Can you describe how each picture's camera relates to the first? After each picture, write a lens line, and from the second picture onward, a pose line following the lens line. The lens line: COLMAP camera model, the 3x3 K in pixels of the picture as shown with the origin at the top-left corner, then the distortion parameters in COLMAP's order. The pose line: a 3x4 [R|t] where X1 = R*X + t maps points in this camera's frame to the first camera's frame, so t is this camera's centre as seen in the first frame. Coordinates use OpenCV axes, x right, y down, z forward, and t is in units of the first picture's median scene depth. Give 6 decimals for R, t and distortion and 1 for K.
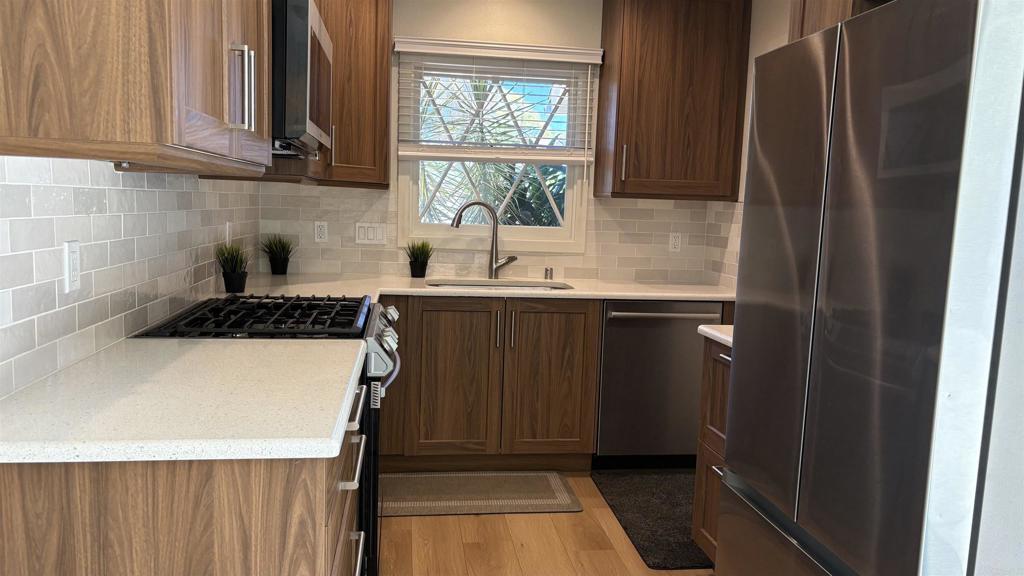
lens RADIAL K [[766.9, 0, 515.1], [0, 766.9, 293.7], [0, 0, 1]] dist [0.077537, -0.120538]
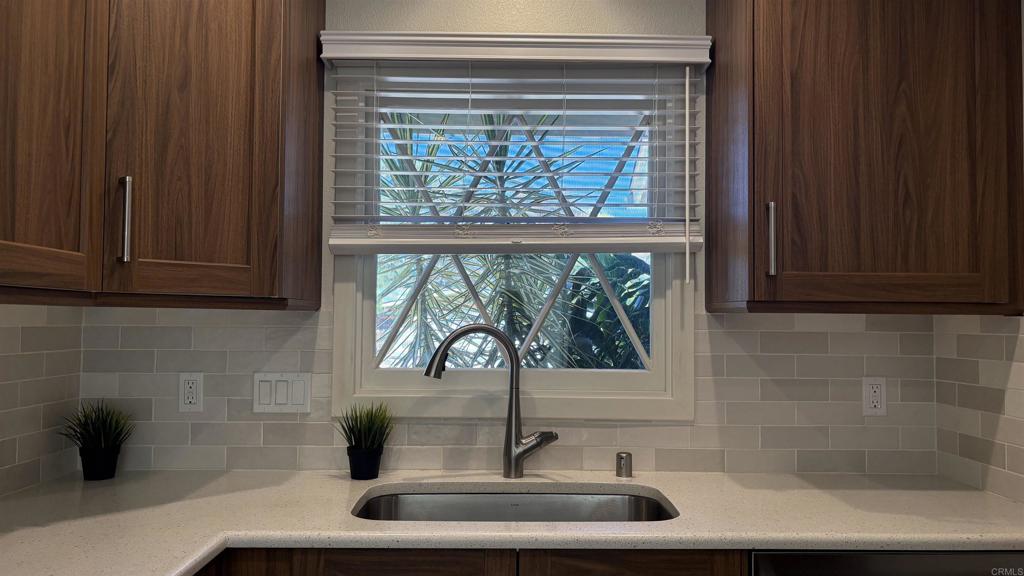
lens RADIAL K [[766.9, 0, 515.1], [0, 766.9, 293.7], [0, 0, 1]] dist [0.077537, -0.120538]
pose [[0.991990, -0.031753, -0.122264, 0.039343], [0.012712, 0.988071, -0.153472, -0.061708], [0.125679, 0.150688, 0.980560, 0.487279]]
